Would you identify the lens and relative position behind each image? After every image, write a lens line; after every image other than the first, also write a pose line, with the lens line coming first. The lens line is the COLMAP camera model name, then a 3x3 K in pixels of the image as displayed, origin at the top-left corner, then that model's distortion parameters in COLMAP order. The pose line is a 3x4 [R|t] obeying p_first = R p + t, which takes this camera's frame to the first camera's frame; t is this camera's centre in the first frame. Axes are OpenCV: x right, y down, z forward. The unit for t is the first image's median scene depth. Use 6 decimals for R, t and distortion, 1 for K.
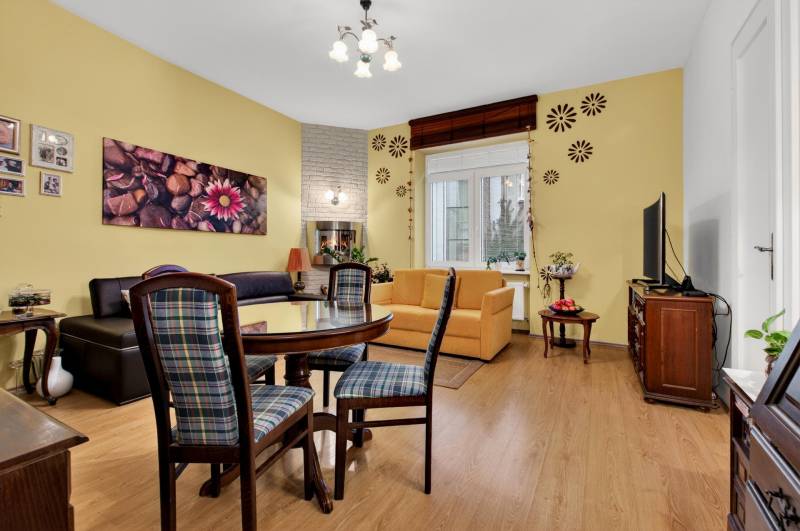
lens RADIAL K [[349.4, 0, 413.8], [0, 349.4, 255.5], [0, 0, 1]] dist [-0.000451, 0.001238]
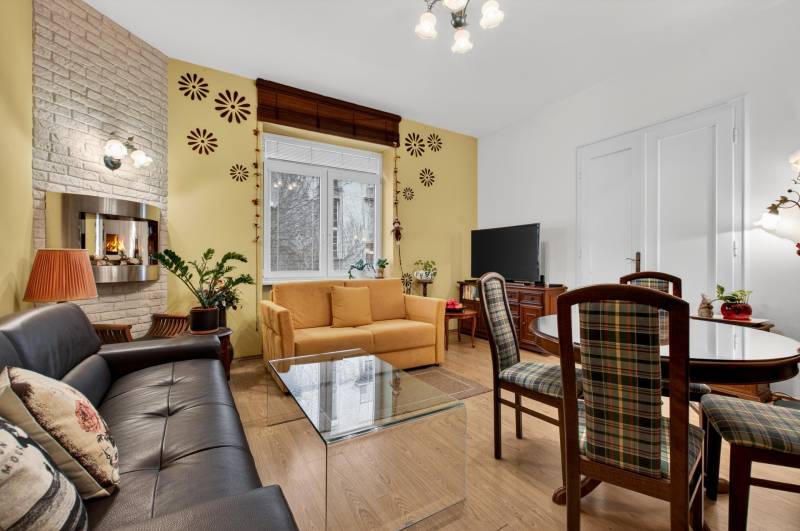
lens RADIAL K [[349.4, 0, 415.0], [0, 349.4, 263.6], [0, 0, 1]] dist [-0.000451, 0.001238]
pose [[0.488568, -0.003860, 0.872517, -0.599540], [0.002028, 0.999993, 0.003289, -0.003392], [-0.872523, 0.000163, 0.488572, 0.440138]]
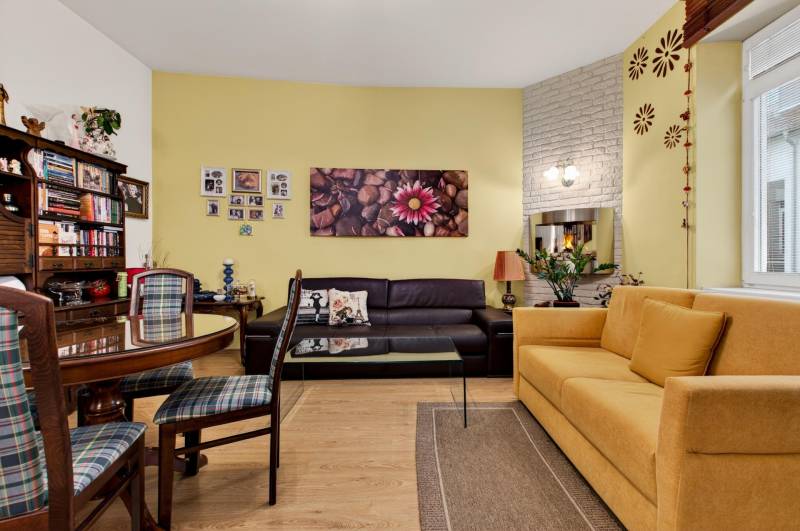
lens RADIAL K [[349.4, 0, 405.7], [0, 349.4, 262.0], [0, 0, 1]] dist [-0.000451, 0.001238]
pose [[0.481402, 0.002442, -0.876497, 0.289845], [0.002005, 0.999990, 0.003887, 0.000872], [0.876498, -0.003628, 0.481392, 0.502345]]
